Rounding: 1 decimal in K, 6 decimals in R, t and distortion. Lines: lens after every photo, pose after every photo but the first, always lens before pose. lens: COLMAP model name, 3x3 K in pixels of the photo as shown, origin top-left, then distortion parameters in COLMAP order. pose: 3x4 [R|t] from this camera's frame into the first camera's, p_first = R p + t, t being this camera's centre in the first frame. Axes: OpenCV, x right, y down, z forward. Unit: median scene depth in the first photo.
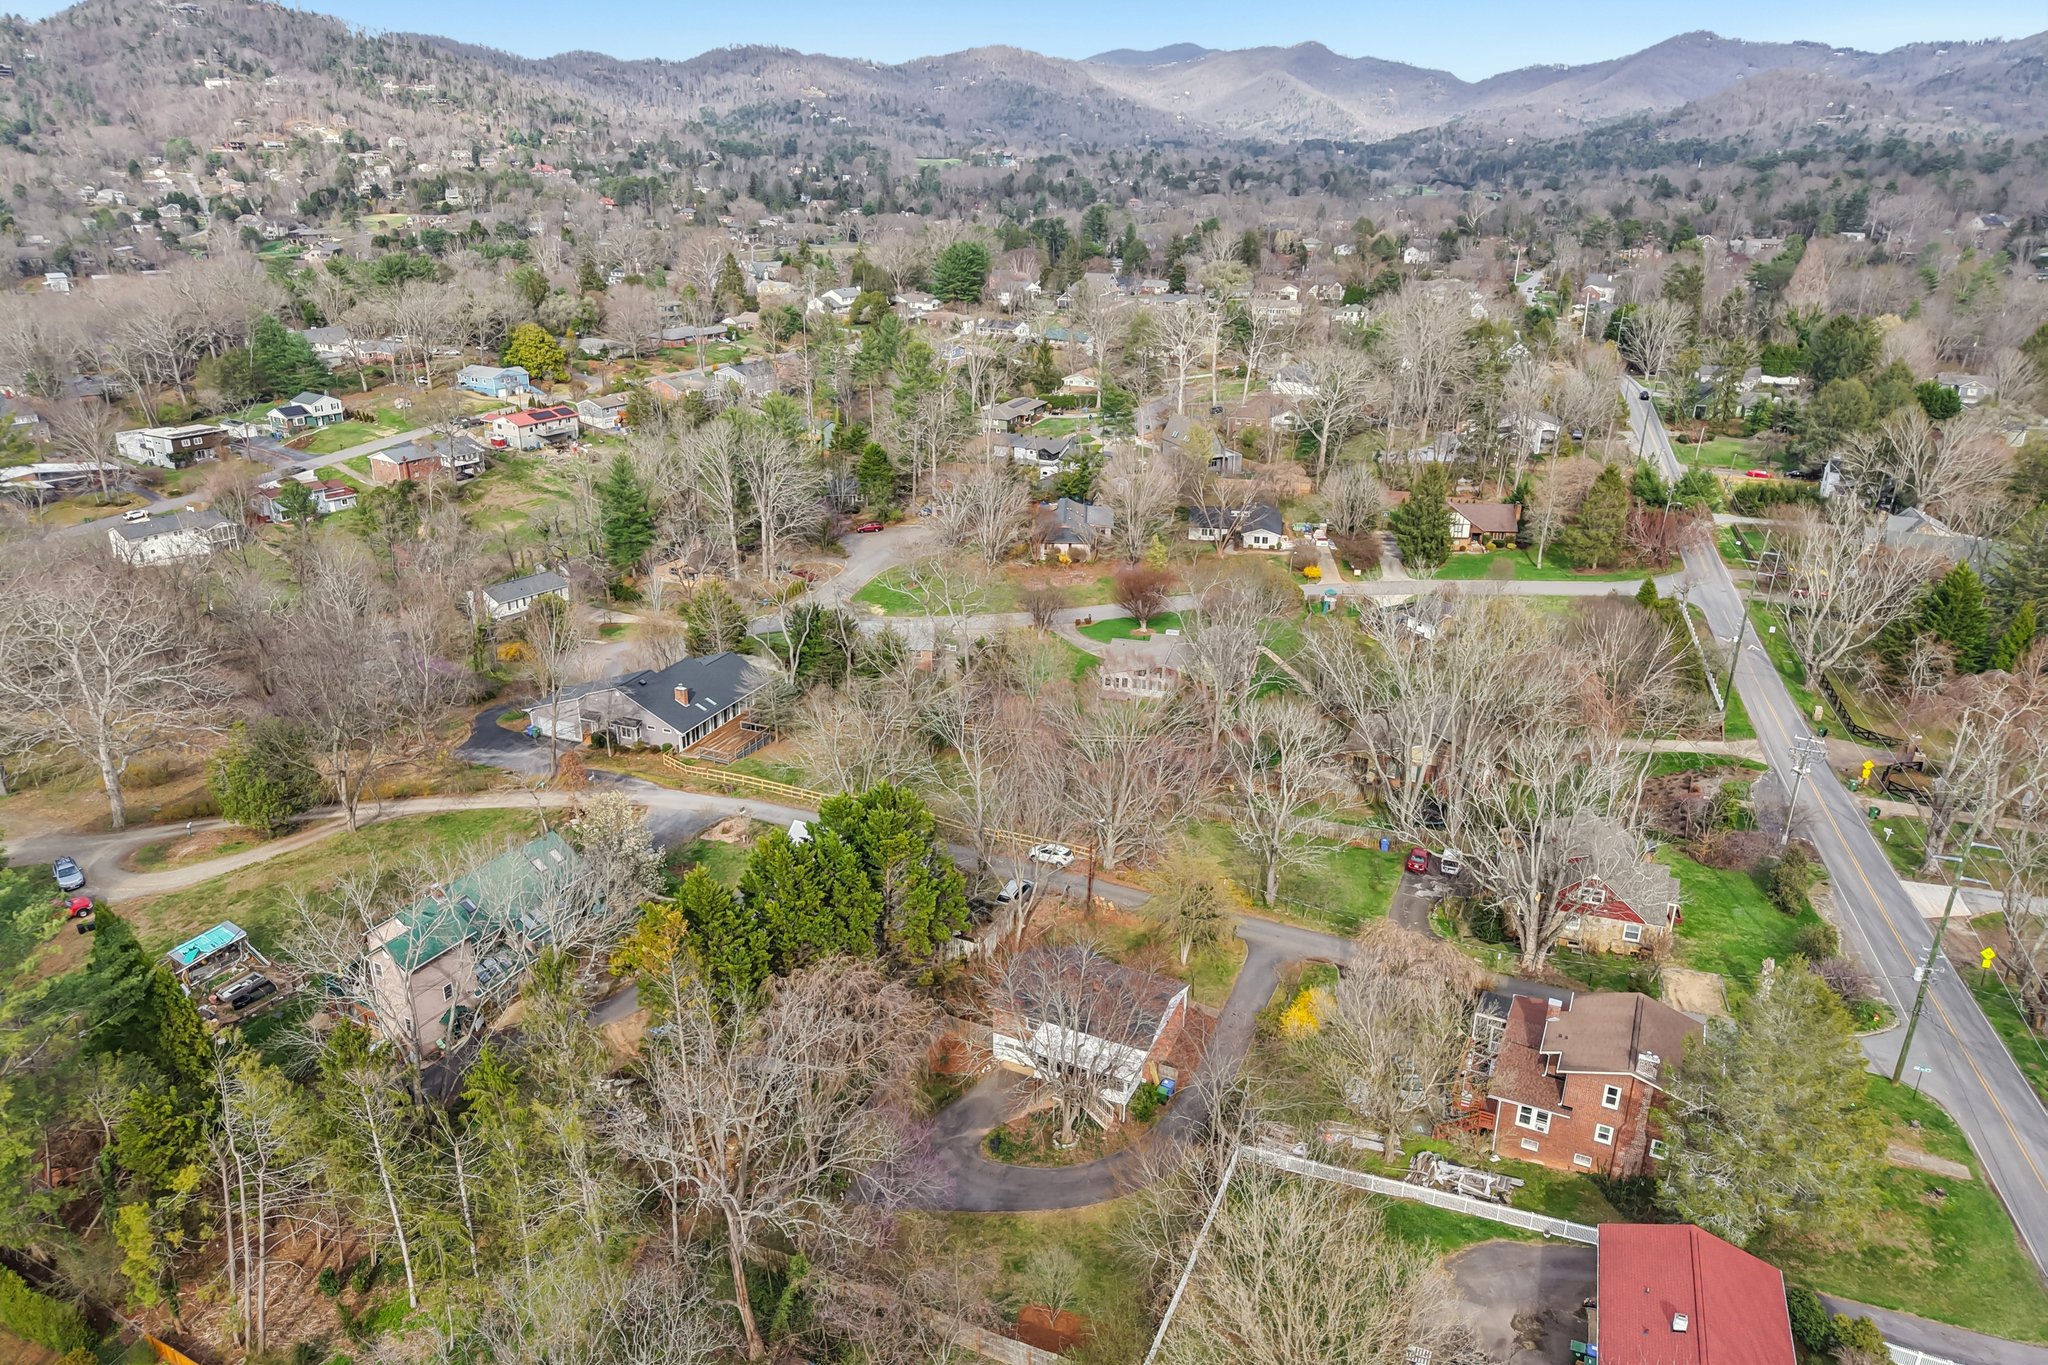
lens RADIAL K [[1362.2, 0, 1019.8], [0, 1362.2, 692.7], [0, 0, 1]] dist [0.008047, -0.007423]
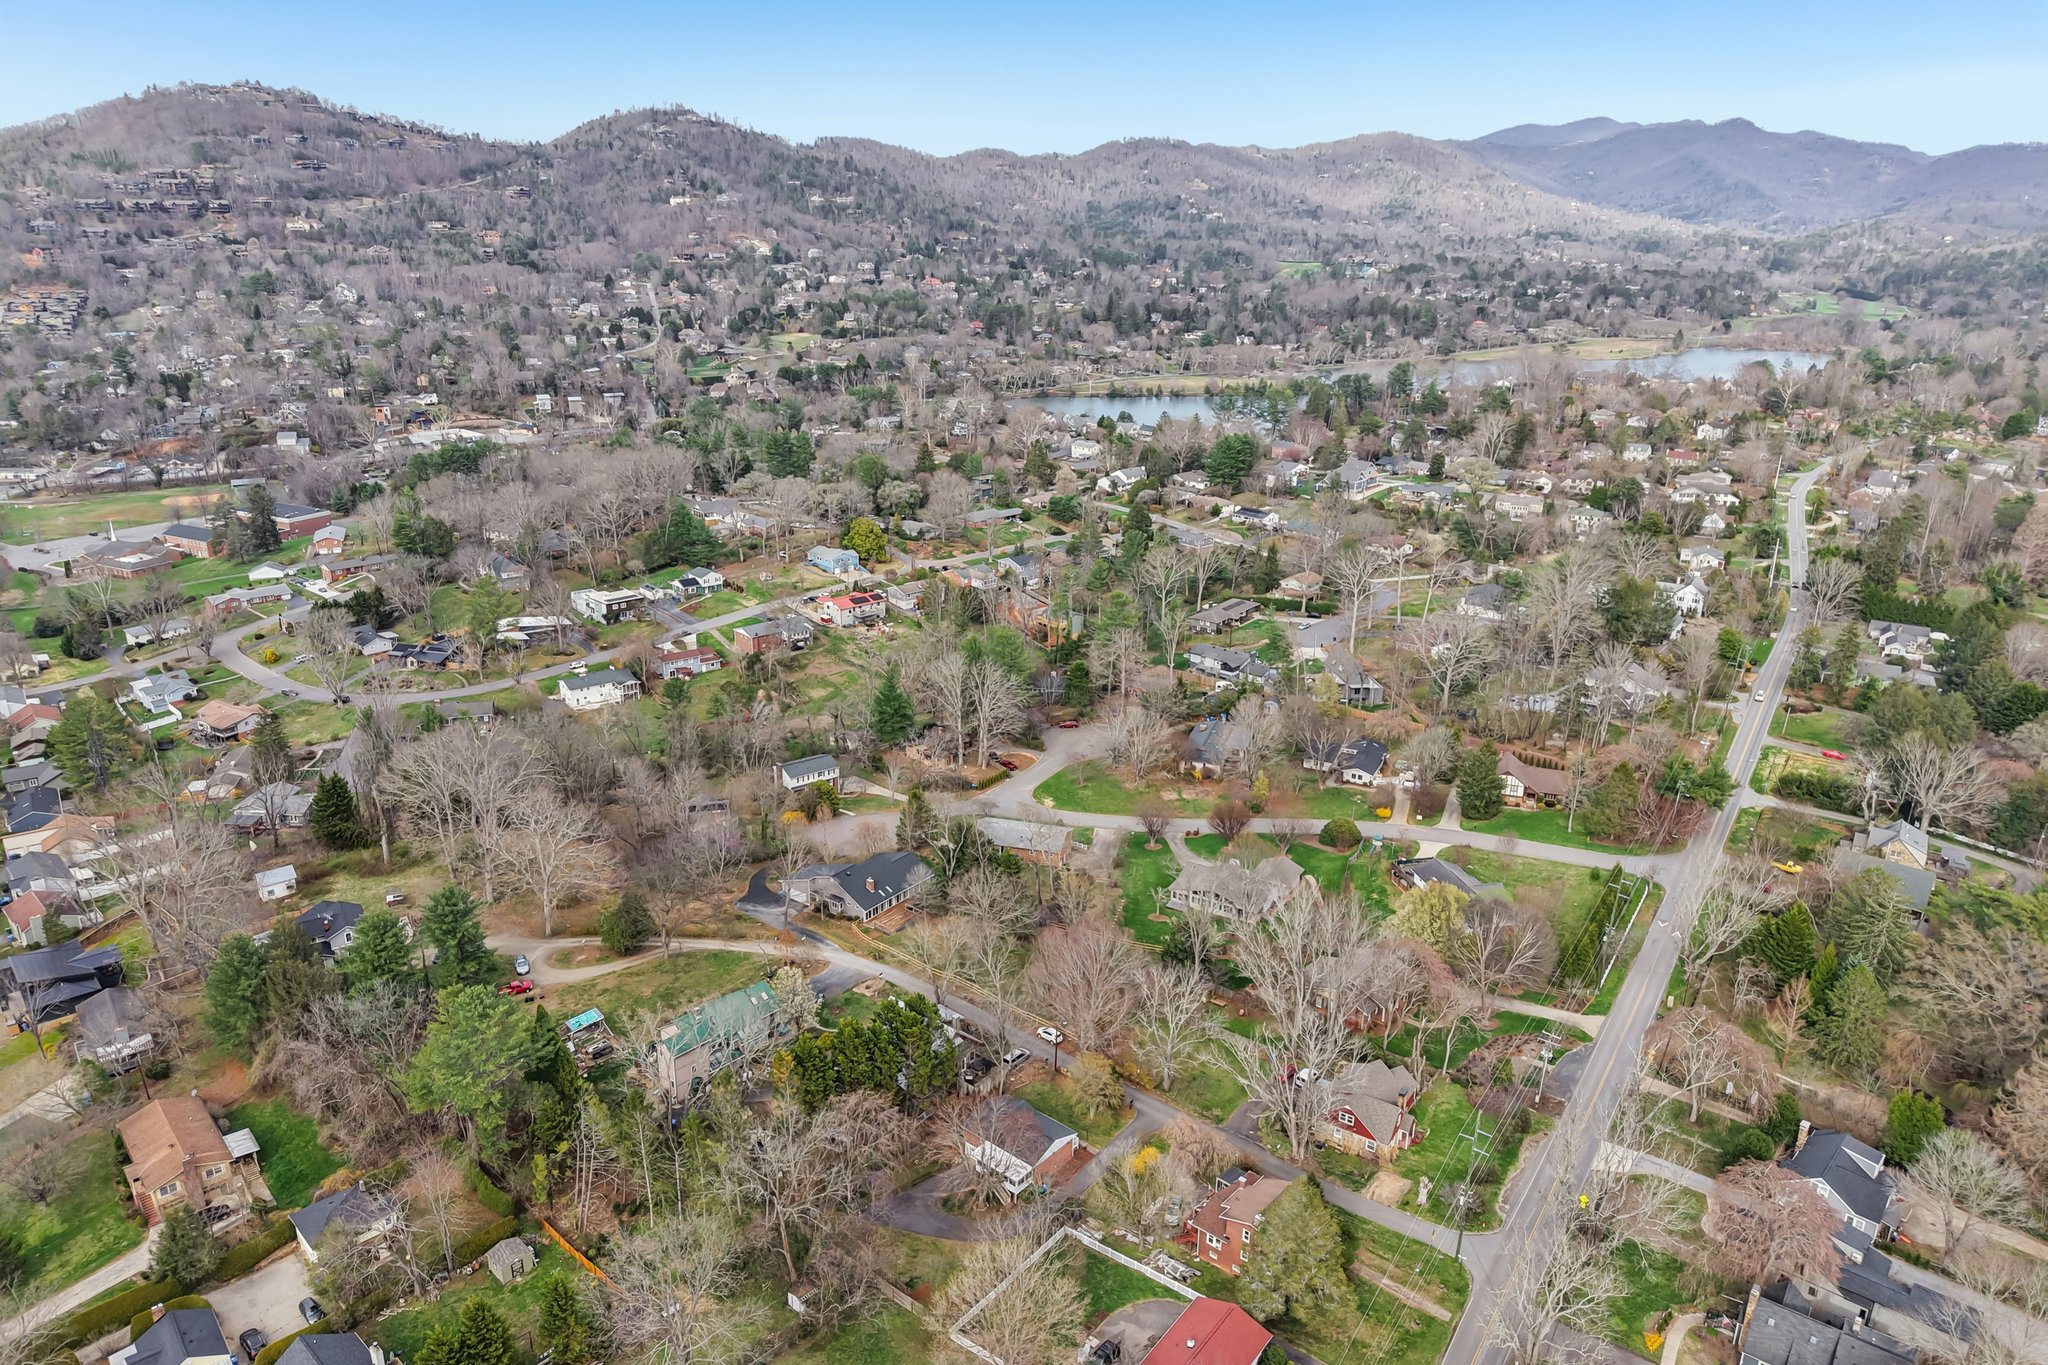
lens RADIAL K [[1371.5, 0, 1015.3], [0, 1371.5, 677.4], [0, 0, 1]] dist [0.045882, -0.071199]
pose [[0.963111, 0.087570, -0.254457, 0.116560], [-0.100844, 0.994115, -0.039573, -0.075115], [0.249494, 0.063773, 0.966274, -0.200142]]
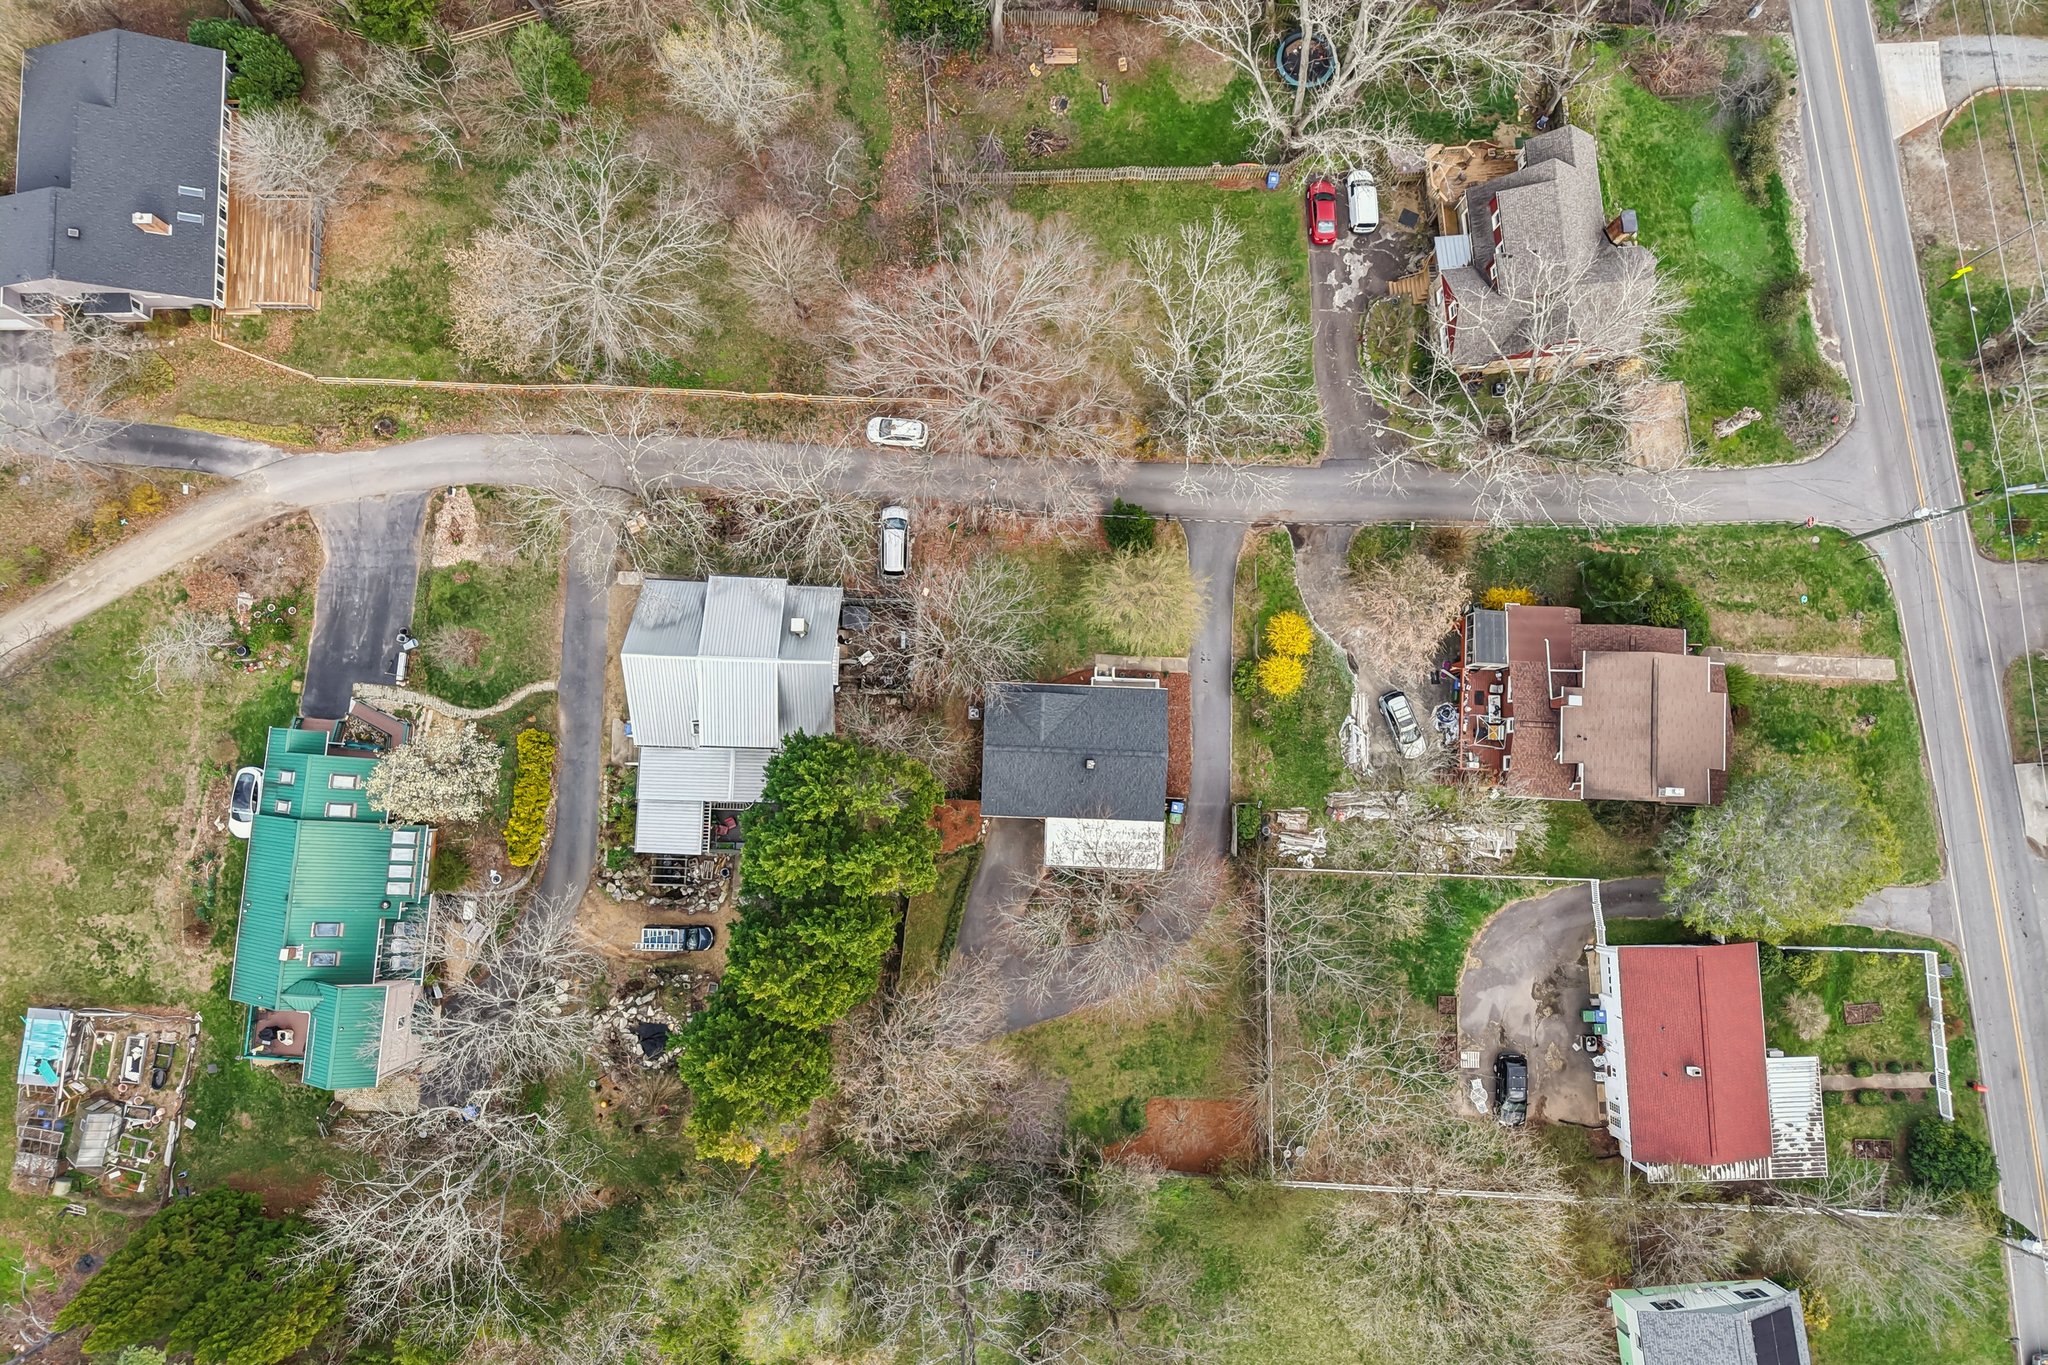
lens RADIAL K [[1362.2, 0, 1019.8], [0, 1362.2, 692.7], [0, 0, 1]] dist [0.008047, -0.007423]
pose [[0.918584, -0.393537, 0.036493, 0.000582], [0.146837, 0.425546, 0.892944, -0.157615], [-0.366936, -0.814886, 0.448686, 0.165194]]
